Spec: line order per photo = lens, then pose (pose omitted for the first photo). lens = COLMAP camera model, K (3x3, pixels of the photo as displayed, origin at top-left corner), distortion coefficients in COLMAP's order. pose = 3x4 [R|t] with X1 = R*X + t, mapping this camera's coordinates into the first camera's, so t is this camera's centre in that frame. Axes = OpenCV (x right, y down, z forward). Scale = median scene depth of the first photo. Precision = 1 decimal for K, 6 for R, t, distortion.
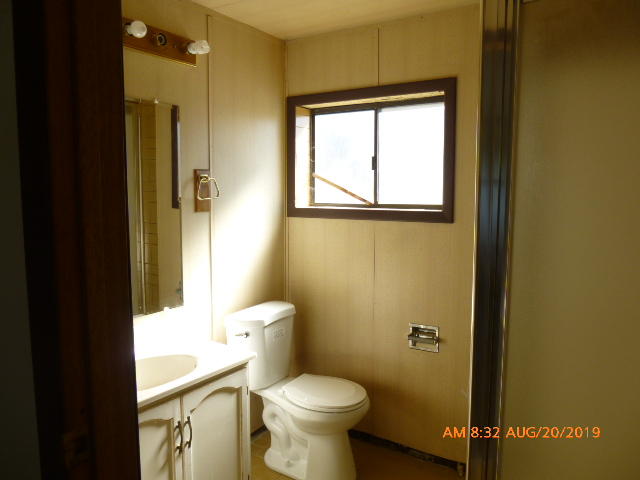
lens RADIAL K [[492.2, 0, 320.0], [0, 492.2, 240.0], [0, 0, 1]] dist [-0.061231, 0.046829]
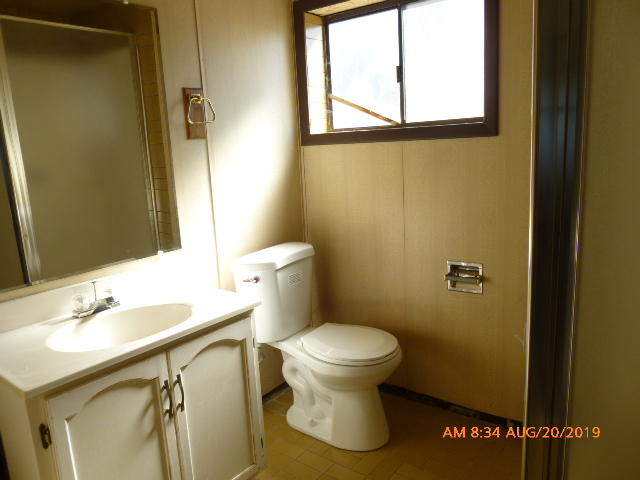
lens RADIAL K [[492.2, 0, 320.0], [0, 492.2, 240.0], [0, 0, 1]] dist [-0.061231, 0.046829]
pose [[0.995964, -0.039507, -0.080585, 0.033421], [0.046767, 0.994817, 0.090293, 0.047798], [0.076600, -0.093697, 0.992650, 0.146745]]
